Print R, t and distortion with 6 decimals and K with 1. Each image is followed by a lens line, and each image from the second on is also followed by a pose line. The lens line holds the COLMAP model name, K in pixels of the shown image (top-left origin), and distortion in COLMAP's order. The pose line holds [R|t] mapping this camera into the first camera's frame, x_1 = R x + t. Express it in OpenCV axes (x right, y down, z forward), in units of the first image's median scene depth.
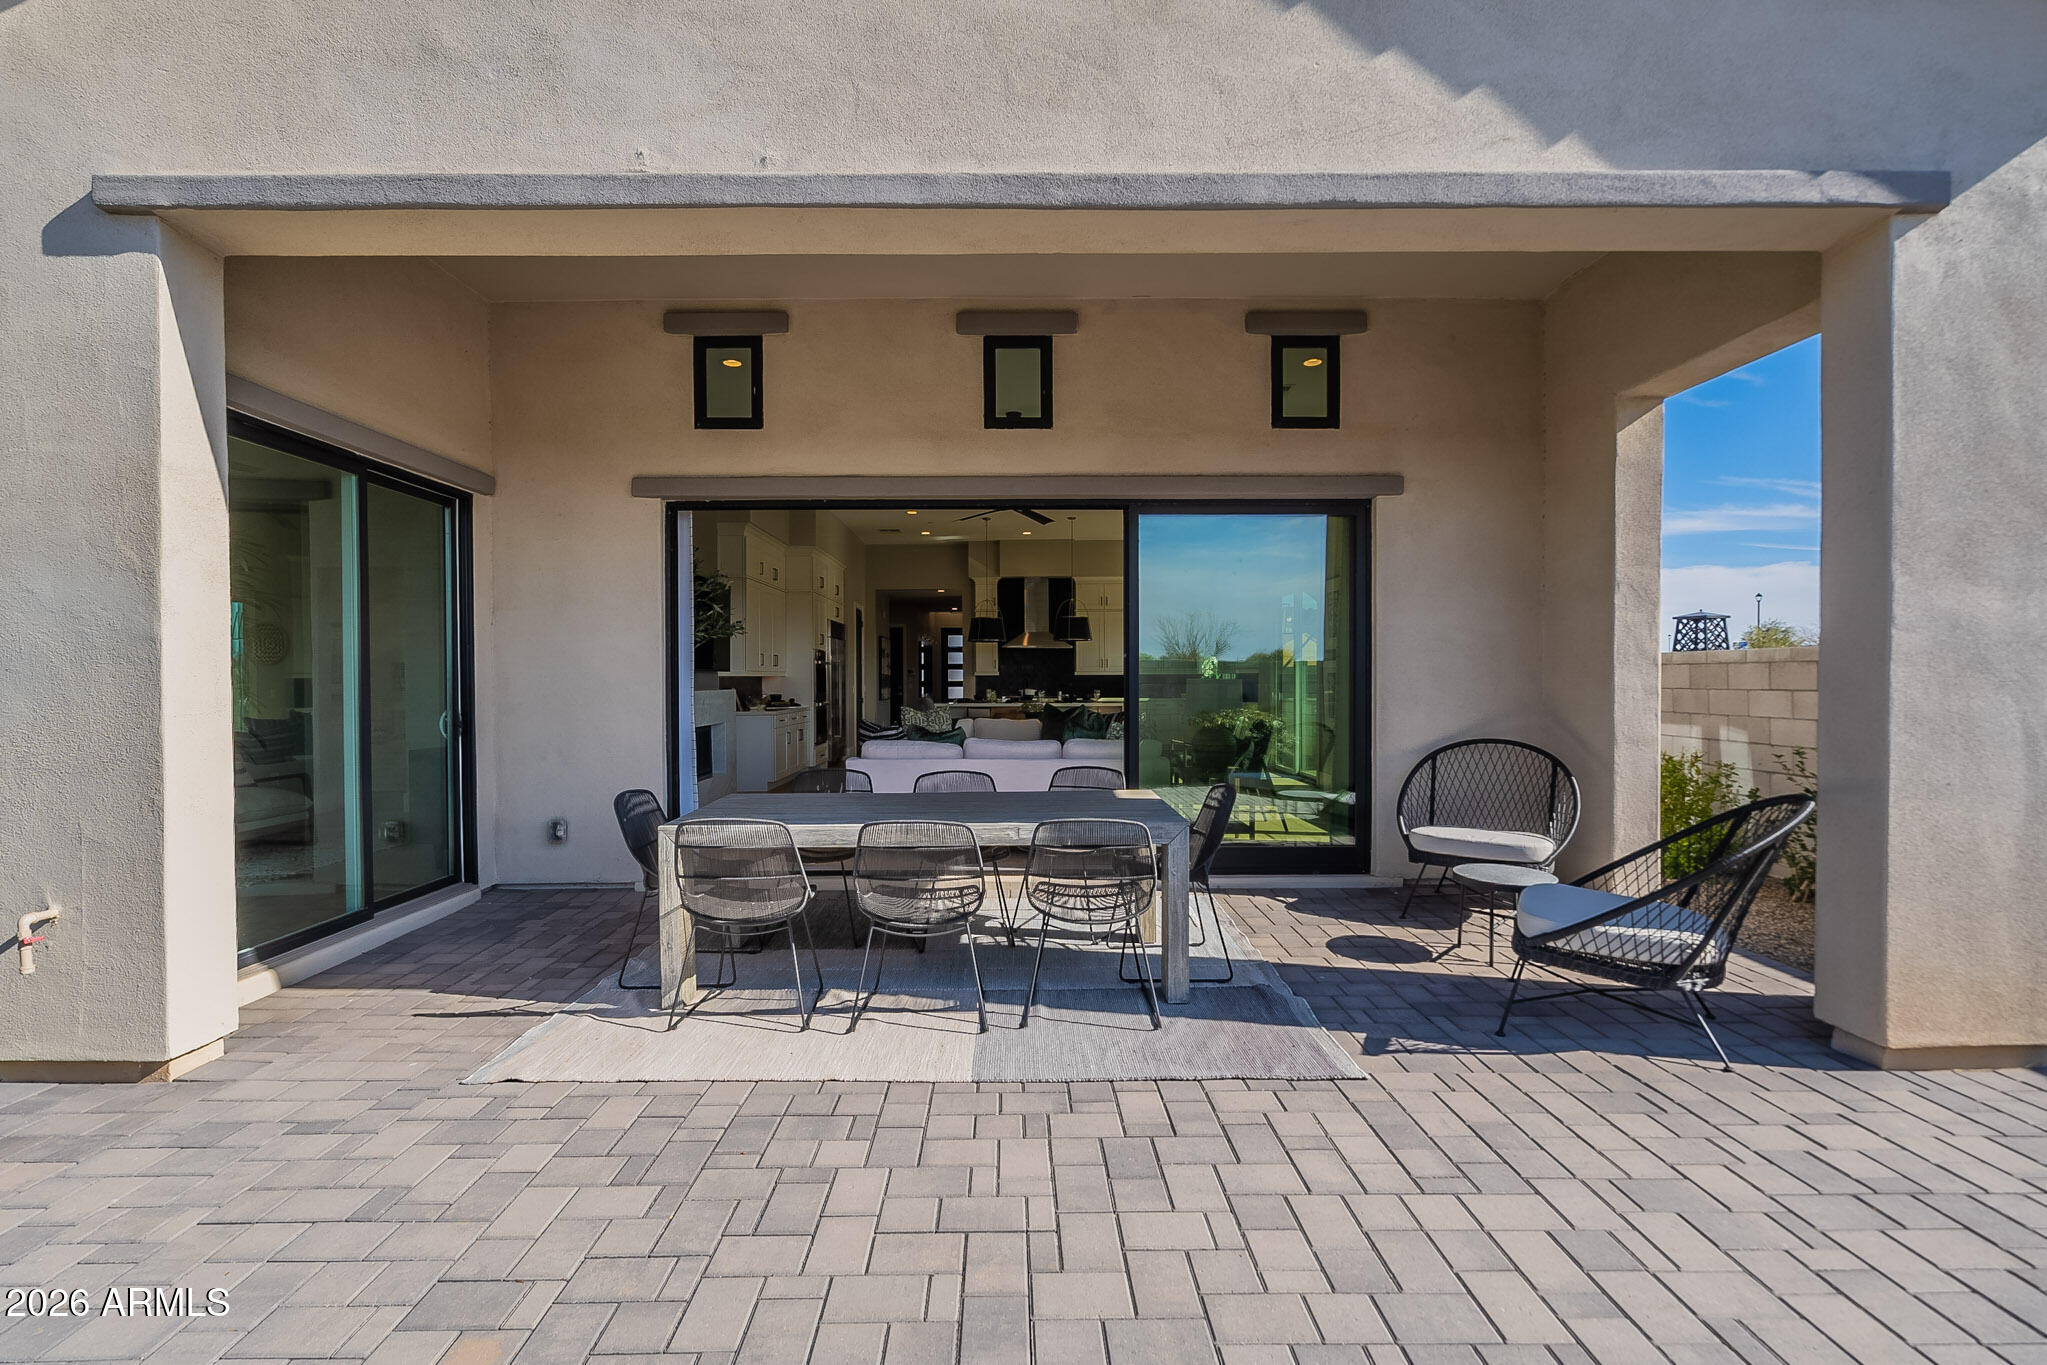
lens RADIAL K [[900.9, 0, 1023.9], [0, 900.9, 692.1], [0, 0, 1]] dist [-0.001951, -0.001267]
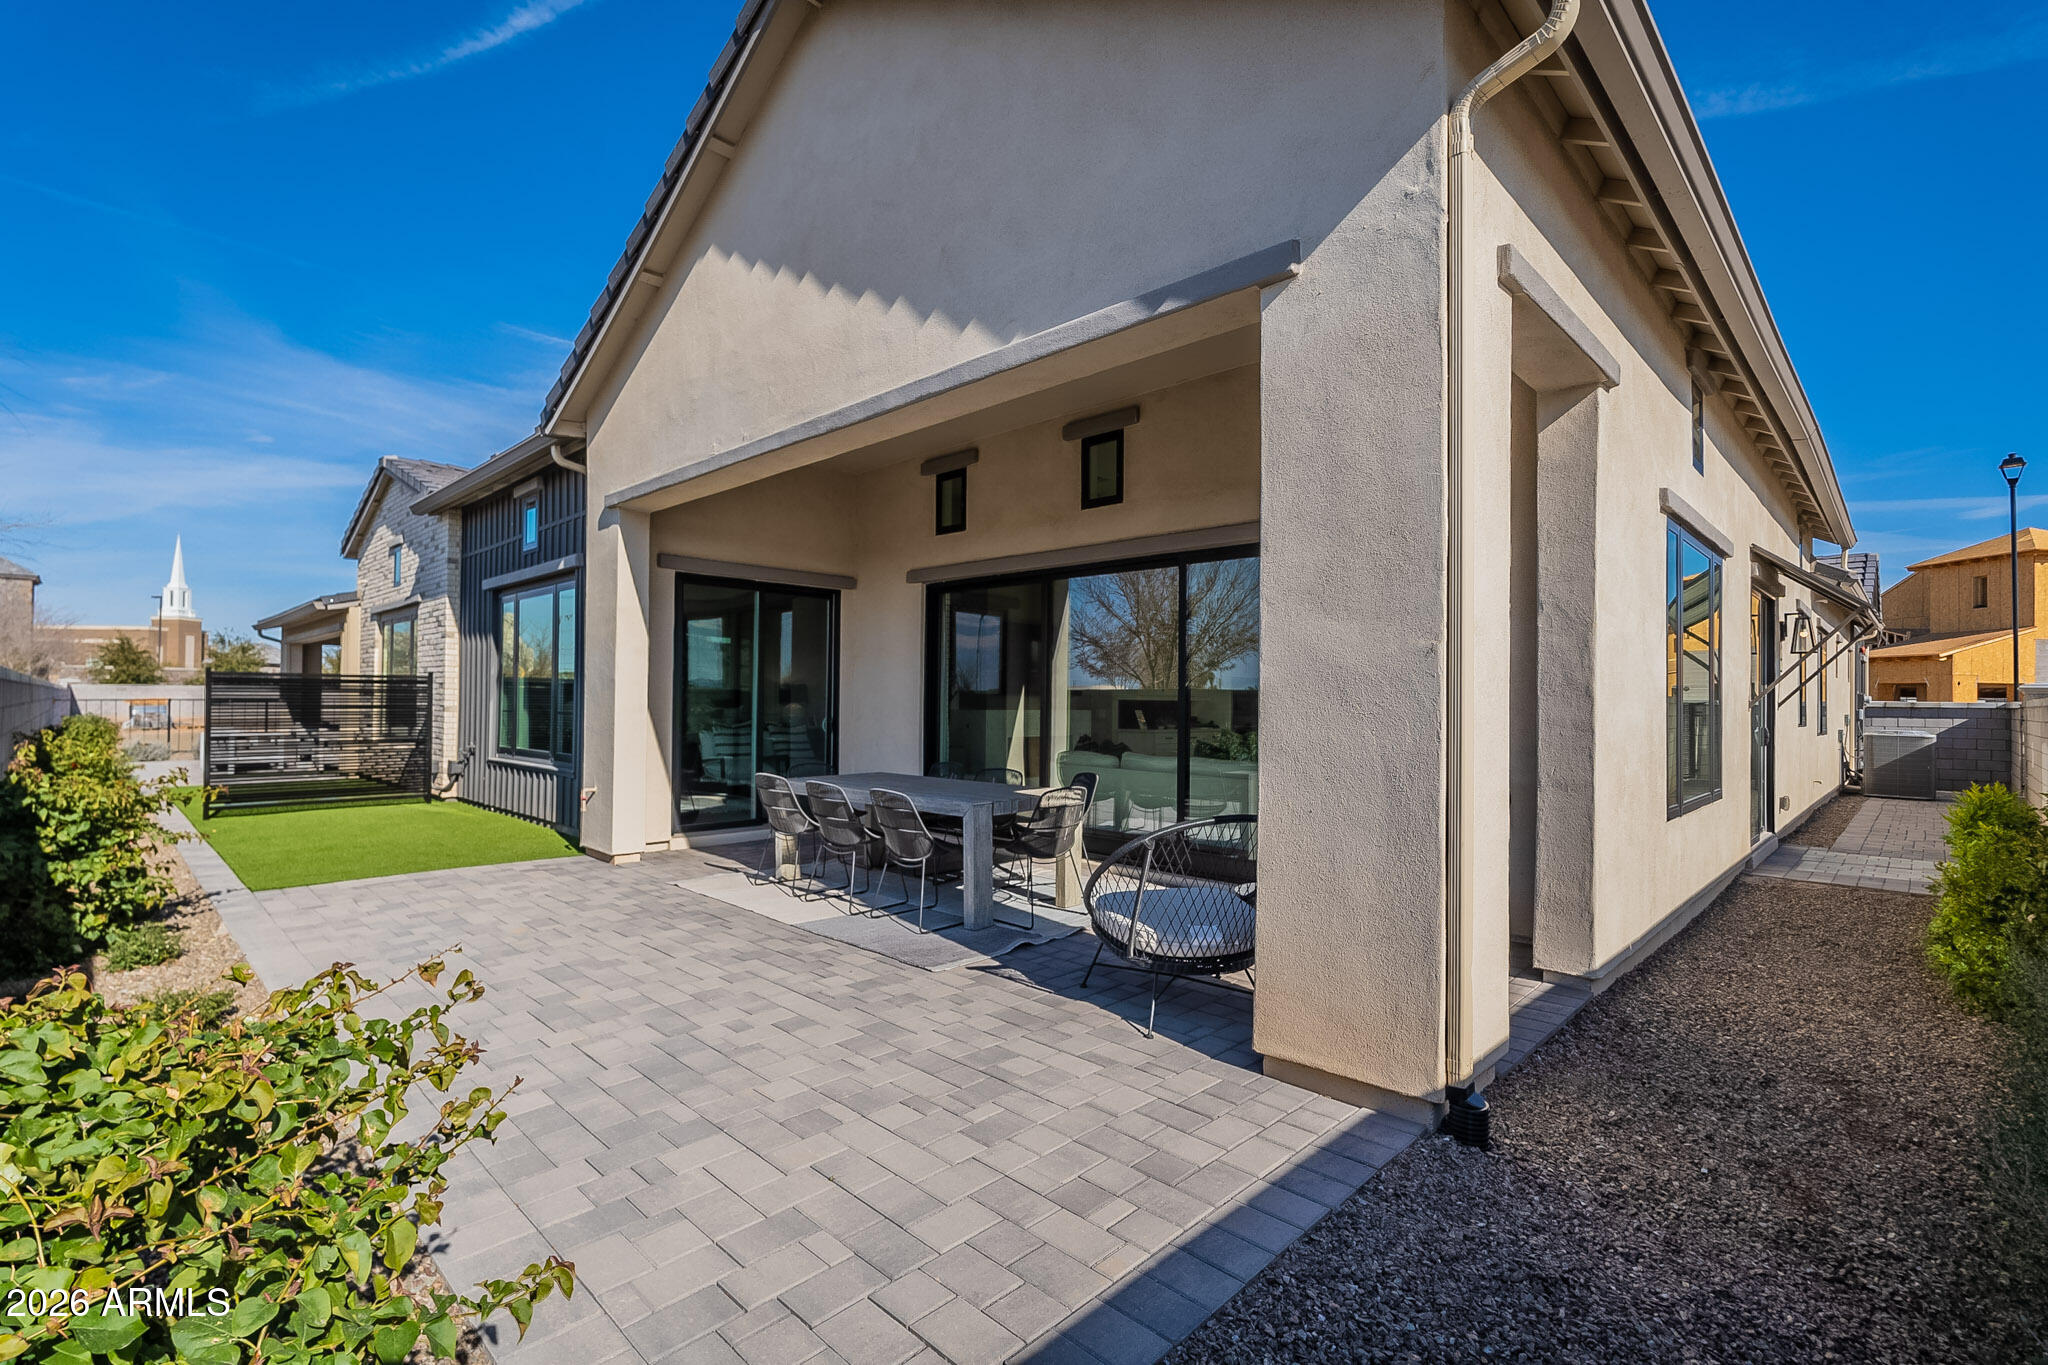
lens RADIAL K [[901.4, 0, 965.3], [0, 901.4, 678.3], [0, 0, 1]] dist [-0.001951, -0.001267]
pose [[0.695897, -0.004046, -0.718130, 0.901353], [-0.028590, 0.999035, -0.033333, -0.003584], [0.717572, 0.043728, 0.695110, -0.008172]]
